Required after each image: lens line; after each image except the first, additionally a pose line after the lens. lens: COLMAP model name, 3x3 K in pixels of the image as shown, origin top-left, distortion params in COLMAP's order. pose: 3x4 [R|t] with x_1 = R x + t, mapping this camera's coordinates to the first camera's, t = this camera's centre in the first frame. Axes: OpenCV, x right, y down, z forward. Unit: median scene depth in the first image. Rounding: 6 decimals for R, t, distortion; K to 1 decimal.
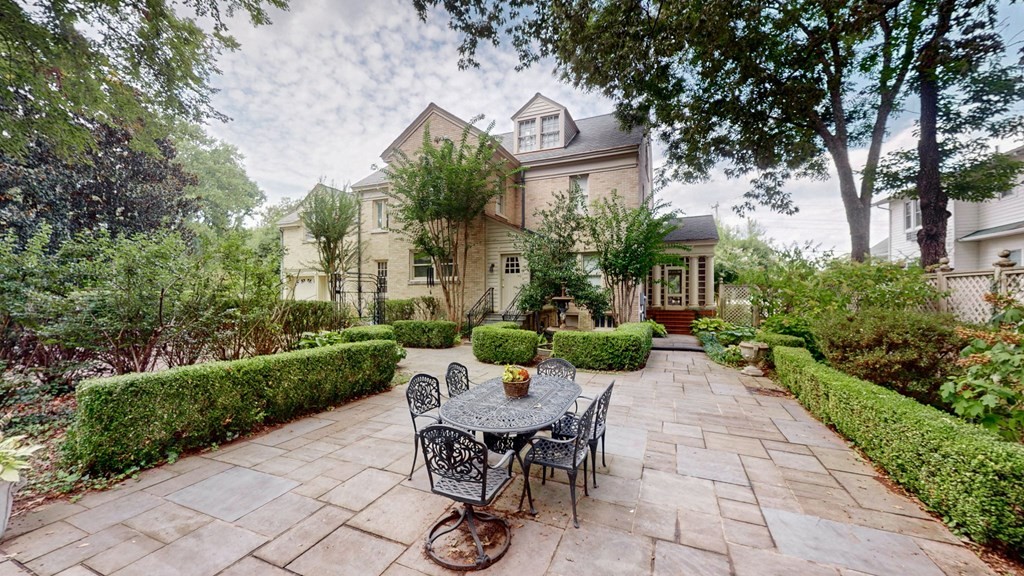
lens RADIAL K [[388.1, 0, 509.1], [0, 388.1, 289.6], [0, 0, 1]] dist [-0.010925, 0.000941]
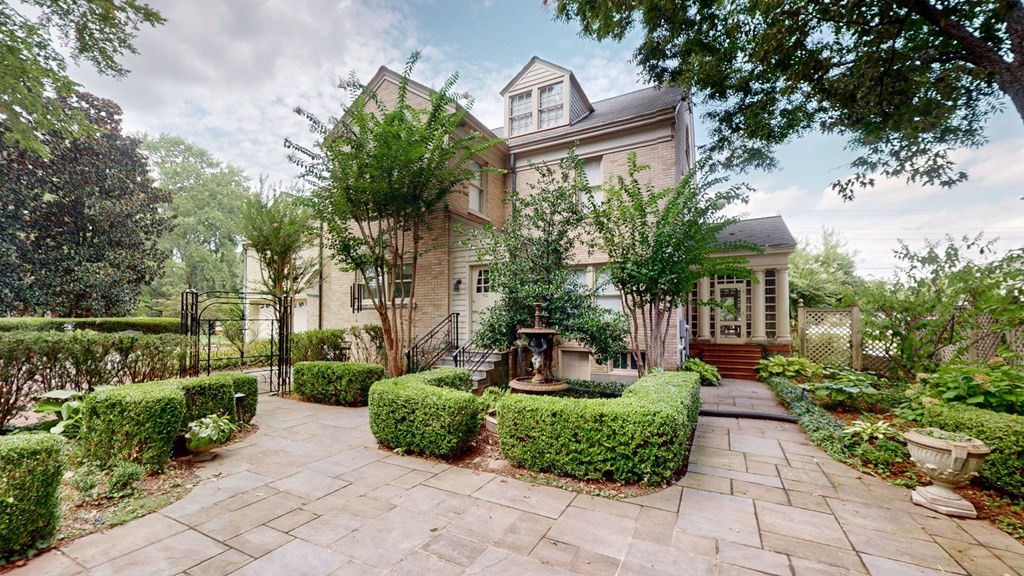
lens RADIAL K [[388.1, 0, 491.8], [0, 388.1, 305.9], [0, 0, 1]] dist [-0.010925, 0.000941]
pose [[0.991322, -0.003423, -0.131414, 0.103228], [0.000145, 0.999689, -0.024944, 0.000005], [0.131459, 0.024708, 0.991014, 0.287441]]
